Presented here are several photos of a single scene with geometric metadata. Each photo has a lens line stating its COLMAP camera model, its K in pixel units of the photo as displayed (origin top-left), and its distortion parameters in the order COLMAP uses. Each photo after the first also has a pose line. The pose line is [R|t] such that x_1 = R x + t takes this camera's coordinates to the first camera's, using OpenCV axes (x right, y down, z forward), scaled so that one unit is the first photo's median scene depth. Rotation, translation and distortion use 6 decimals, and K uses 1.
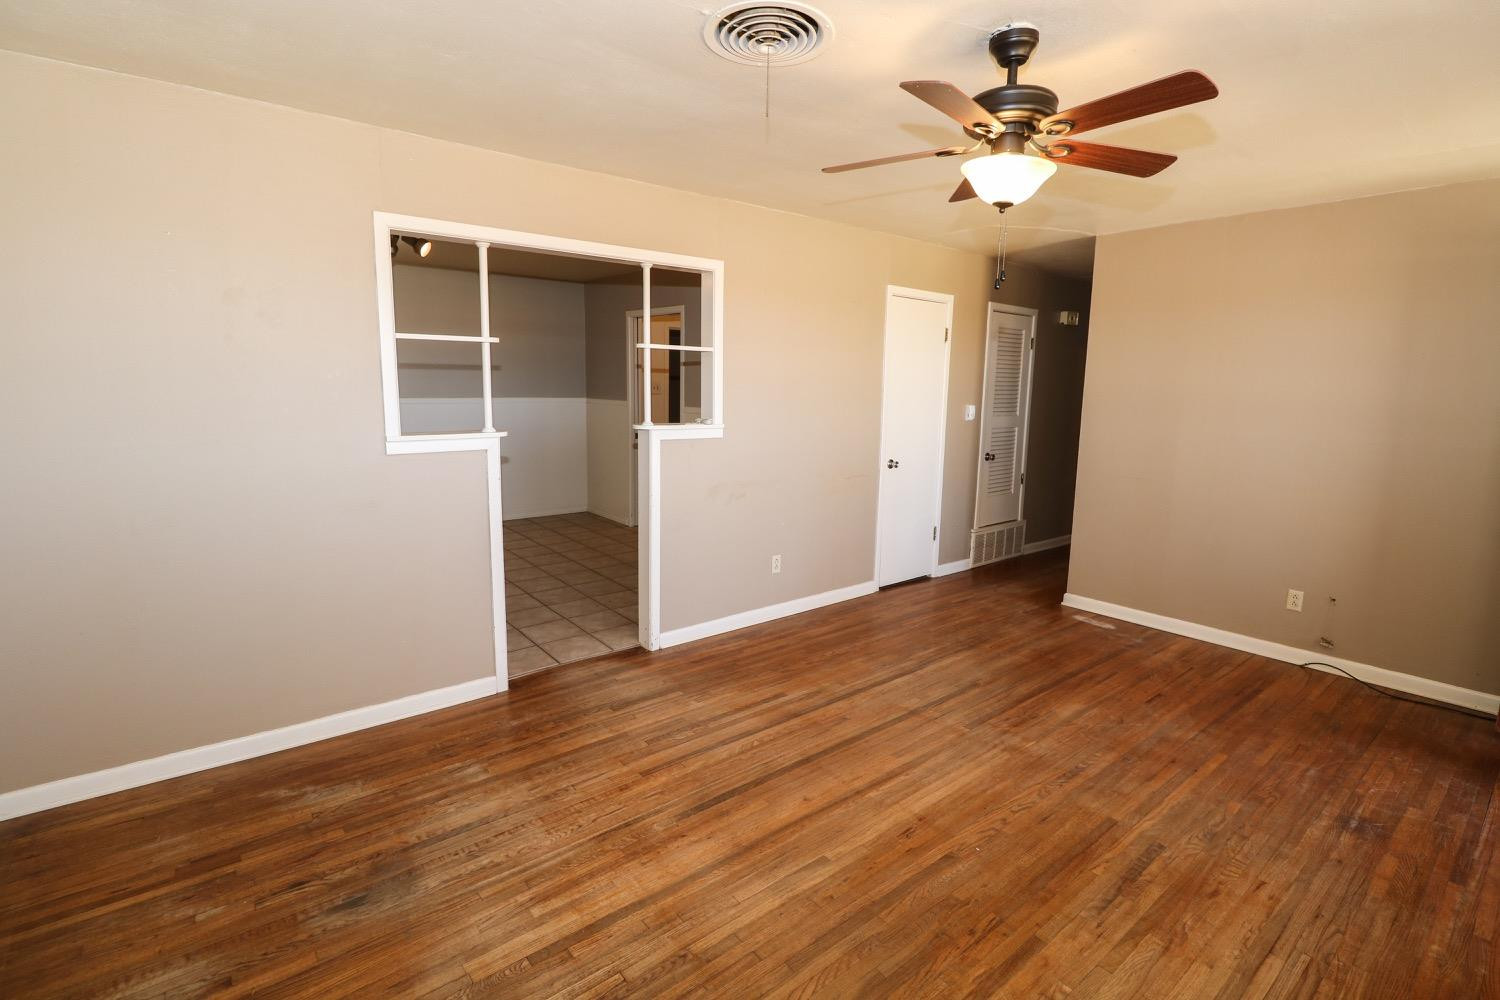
lens RADIAL K [[696.9, 0, 745.9], [0, 696.9, 482.8], [0, 0, 1]] dist [0.000198, -0.011984]
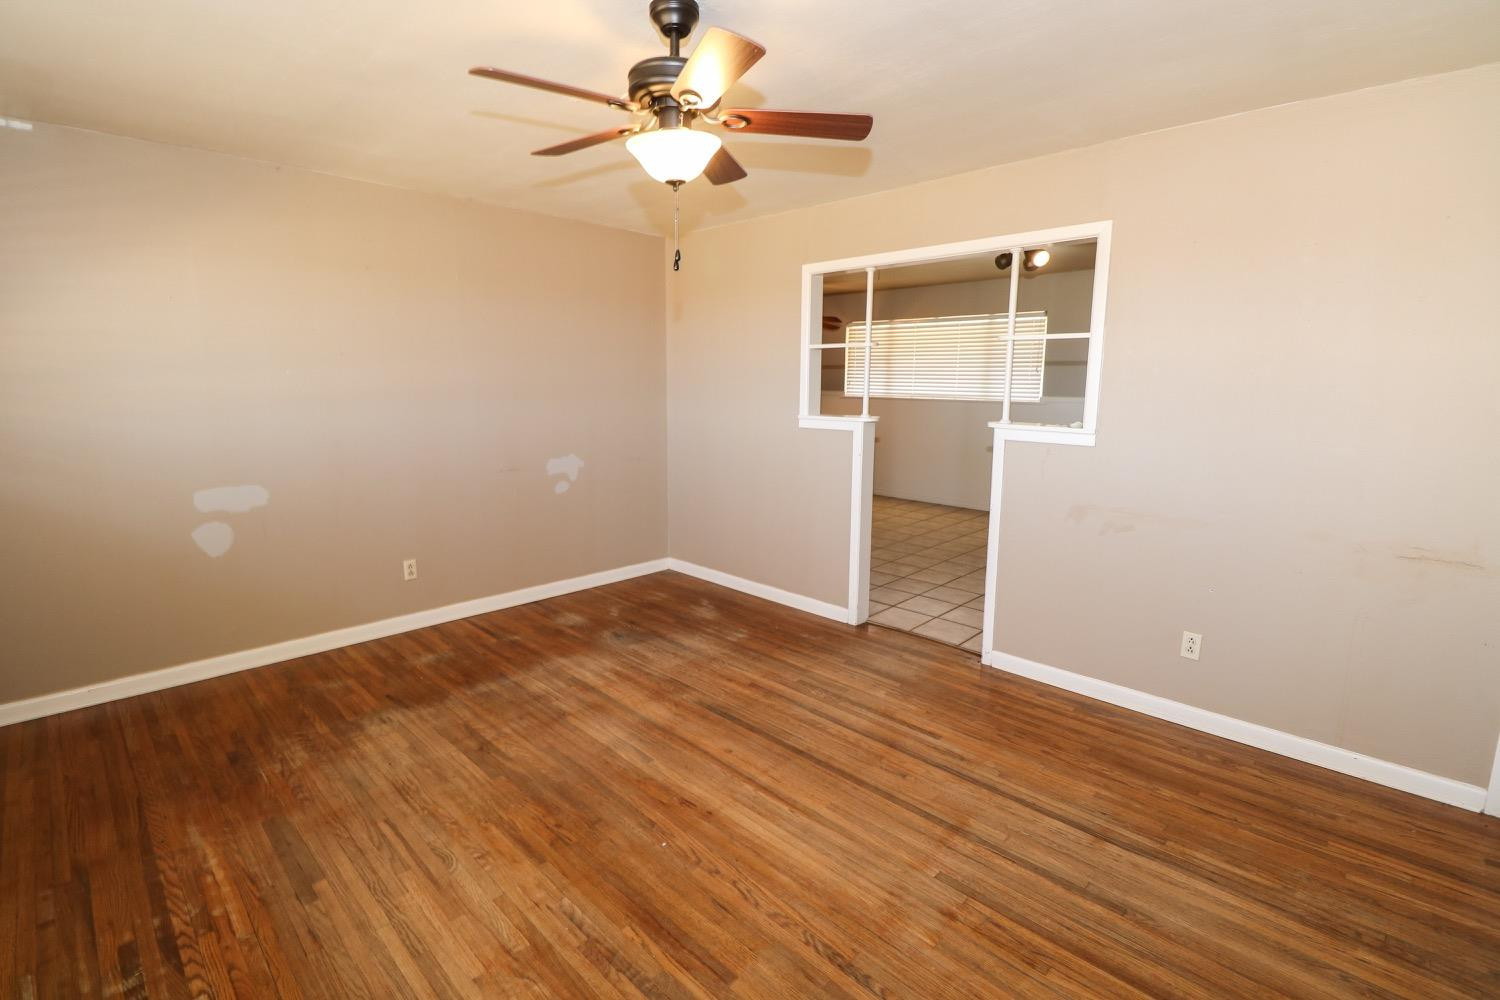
lens RADIAL K [[696.9, 0, 745.9], [0, 696.9, 482.8], [0, 0, 1]] dist [0.000198, -0.011984]
pose [[0.113994, 0.133022, -0.984536, 0.954001], [-0.145993, 0.982480, 0.115840, -0.079515], [0.982696, 0.130531, 0.131417, 0.703991]]
